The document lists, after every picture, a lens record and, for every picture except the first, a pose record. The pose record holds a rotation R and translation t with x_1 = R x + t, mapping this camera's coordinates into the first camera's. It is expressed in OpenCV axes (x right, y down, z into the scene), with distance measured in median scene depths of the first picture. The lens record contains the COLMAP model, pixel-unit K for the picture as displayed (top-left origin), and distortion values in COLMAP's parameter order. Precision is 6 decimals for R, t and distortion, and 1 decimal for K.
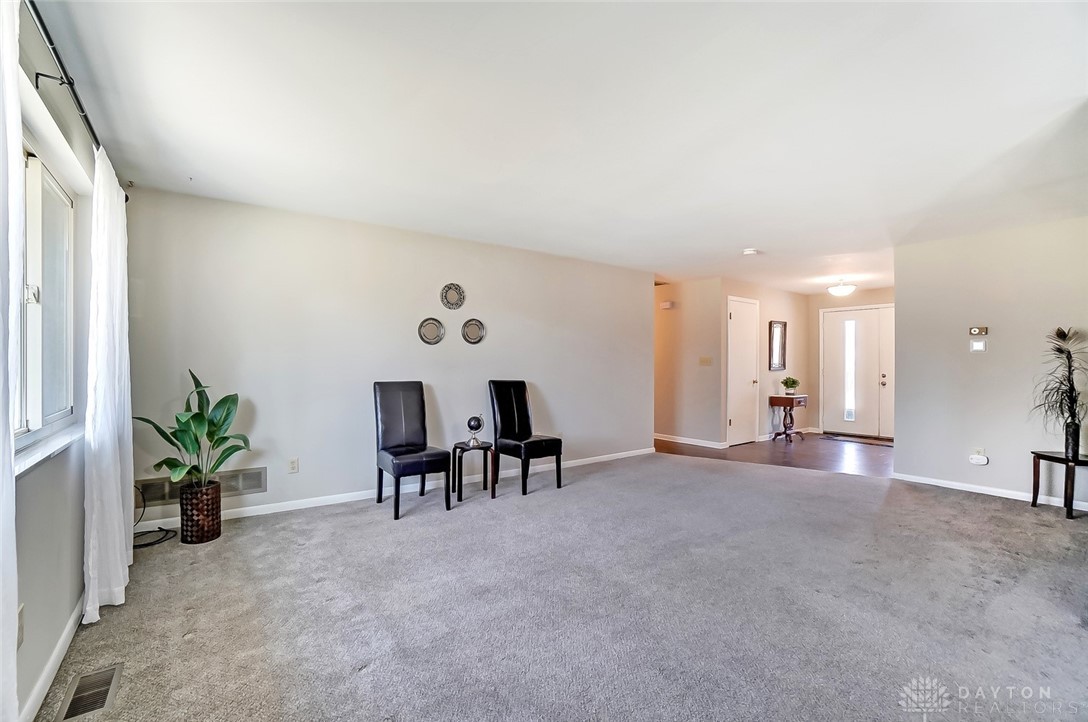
lens RADIAL K [[485.4, 0, 544.0], [0, 485.4, 361.0], [0, 0, 1]] dist [-0.066934, 0.021687]
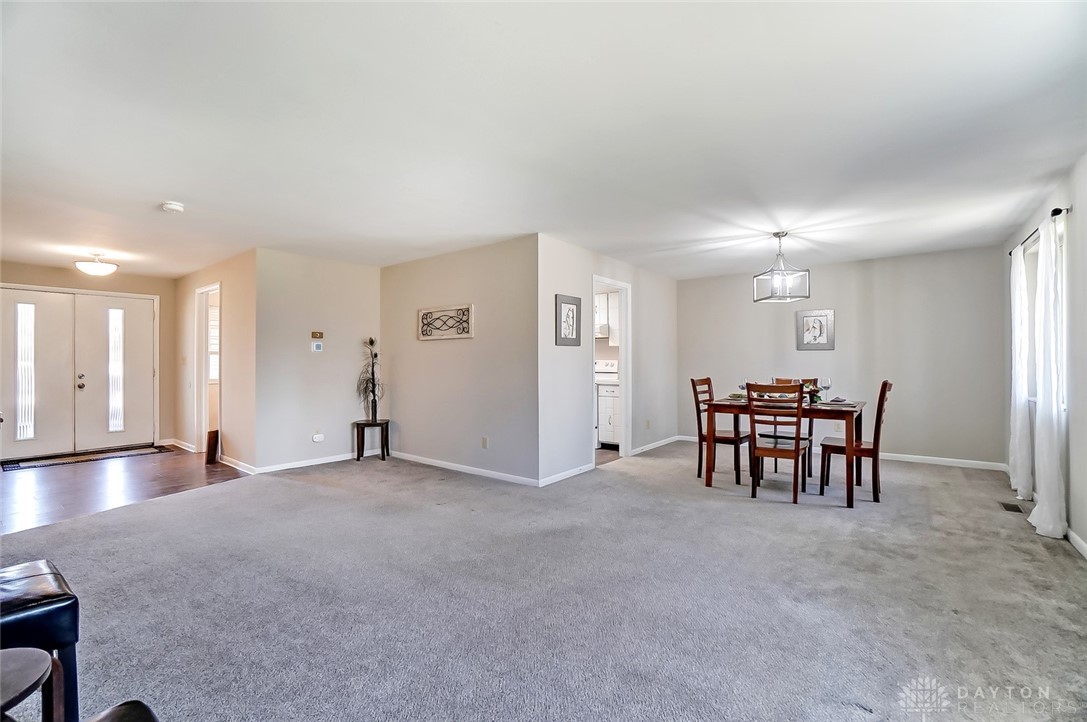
lens RADIAL K [[485.0, 0, 543.5], [0, 485.0, 361.0], [0, 0, 1]] dist [-0.066934, 0.021687]
pose [[-0.234067, -0.010634, 0.972162, -0.250473], [-0.001401, 0.999943, 0.010601, -0.005752], [-0.972219, 0.001120, -0.234069, 0.406533]]
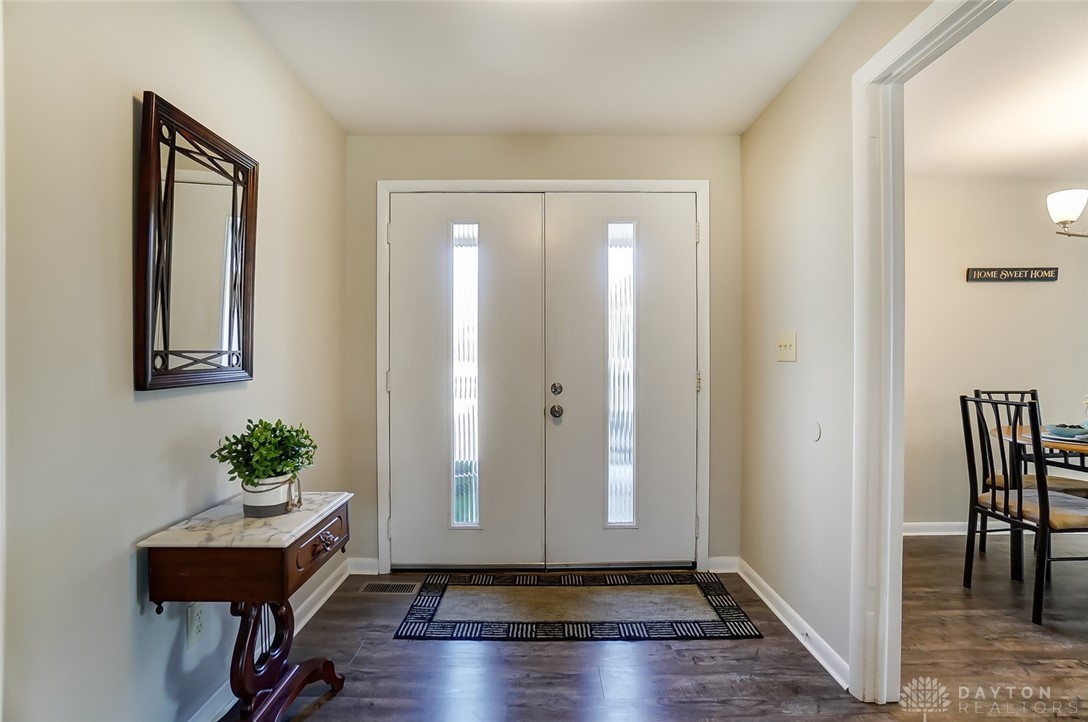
lens RADIAL K [[485.4, 0, 544.0], [0, 485.4, 361.0], [0, 0, 1]] dist [-0.066934, 0.021687]
pose [[0.596133, -0.008590, 0.802839, 0.429084], [0.007540, 0.999959, 0.005100, 0.008315], [-0.802850, 0.003013, 0.596174, 0.794945]]
